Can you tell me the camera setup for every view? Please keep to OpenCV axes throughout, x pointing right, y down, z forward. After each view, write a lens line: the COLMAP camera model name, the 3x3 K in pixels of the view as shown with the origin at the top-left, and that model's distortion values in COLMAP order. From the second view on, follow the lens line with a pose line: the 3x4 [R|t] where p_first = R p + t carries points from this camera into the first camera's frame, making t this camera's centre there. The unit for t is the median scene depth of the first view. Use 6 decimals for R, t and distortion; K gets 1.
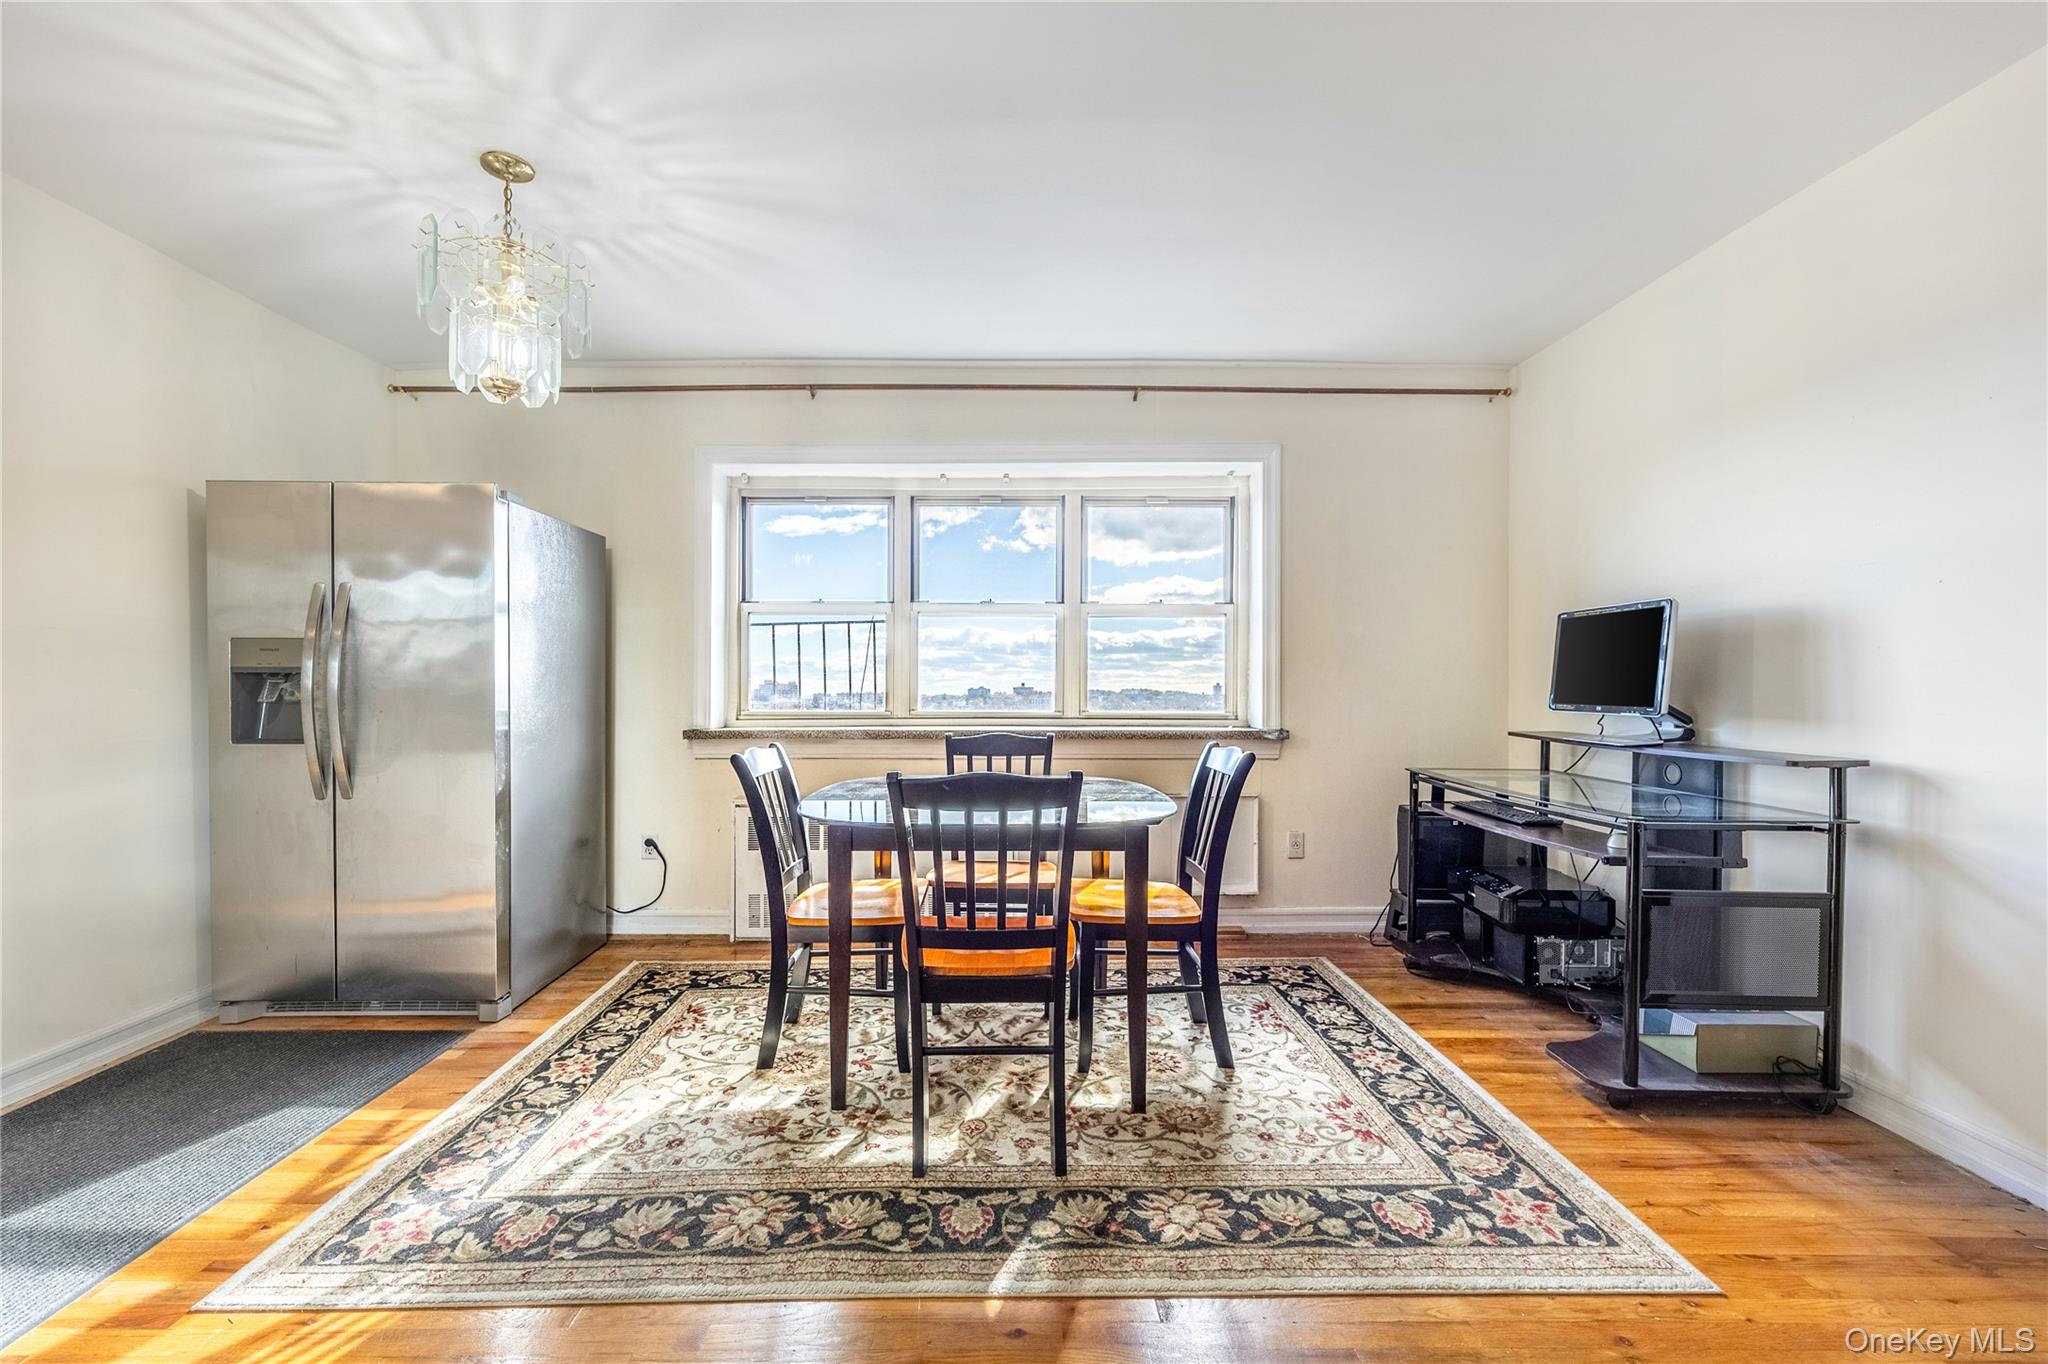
lens RADIAL K [[830.9, 0, 989.8], [0, 830.9, 690.9], [0, 0, 1]] dist [-0.001168, -0.000428]
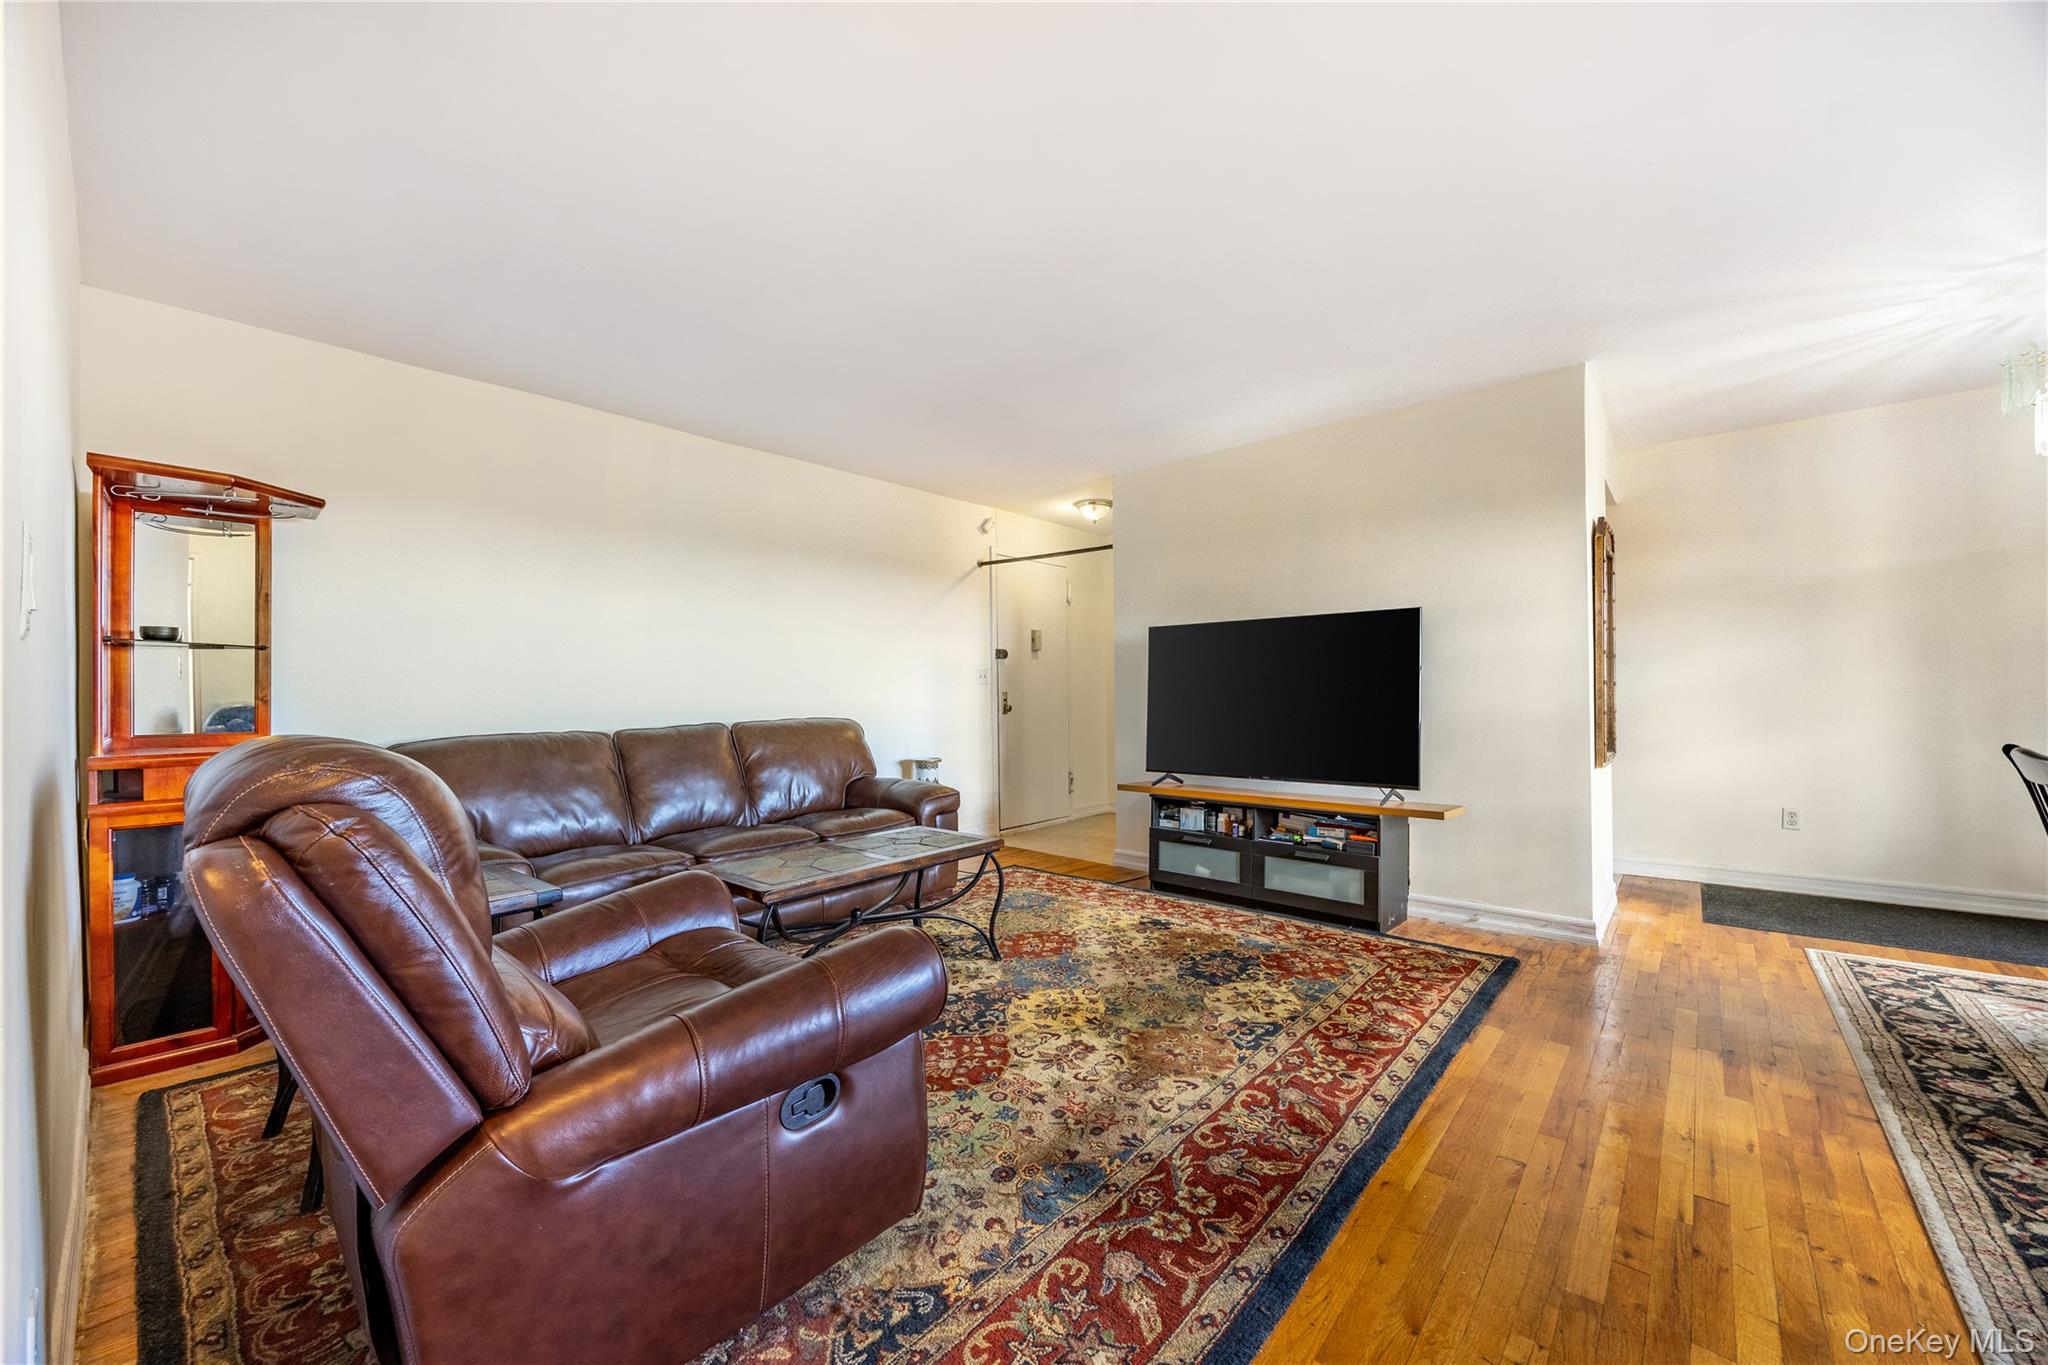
lens RADIAL K [[781.0, 0, 1034.1], [0, 781.0, 691.3], [0, 0, 1]] dist [-0.000385, -0.000021]
pose [[-0.647111, 0.007064, -0.762363, 1.241188], [0.014998, 0.999882, -0.003465, -0.000021], [0.762248, -0.013676, -0.647140, 0.462038]]
